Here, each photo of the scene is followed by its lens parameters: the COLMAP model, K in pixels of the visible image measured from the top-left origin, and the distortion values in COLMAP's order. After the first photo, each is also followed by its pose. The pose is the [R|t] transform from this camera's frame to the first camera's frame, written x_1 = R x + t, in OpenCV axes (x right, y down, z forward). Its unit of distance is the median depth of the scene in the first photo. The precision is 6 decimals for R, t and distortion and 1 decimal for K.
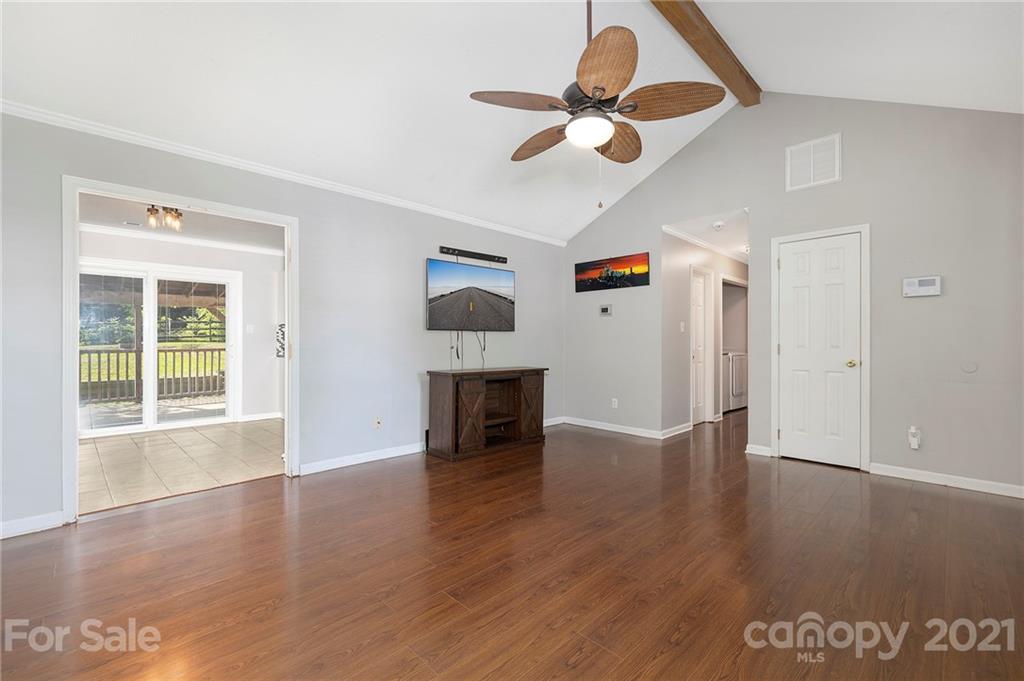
lens RADIAL K [[451.6, 0, 517.2], [0, 451.6, 342.1], [0, 0, 1]] dist [0.002483, 0.000389]
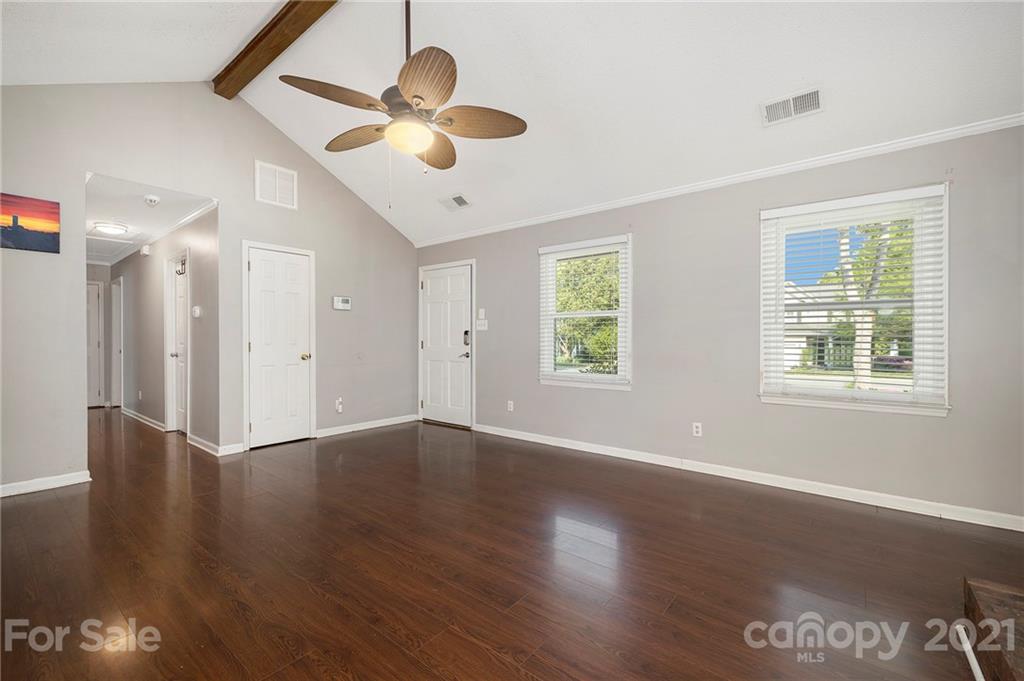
lens RADIAL K [[434.9, 0, 511.1], [0, 434.9, 339.4], [0, 0, 1]] dist [0.001986, -0.000022]
pose [[-0.128817, -0.003155, 0.991663, -0.545824], [-0.003757, 0.999989, 0.002694, -0.008090], [-0.991661, -0.003378, -0.128828, 0.568692]]
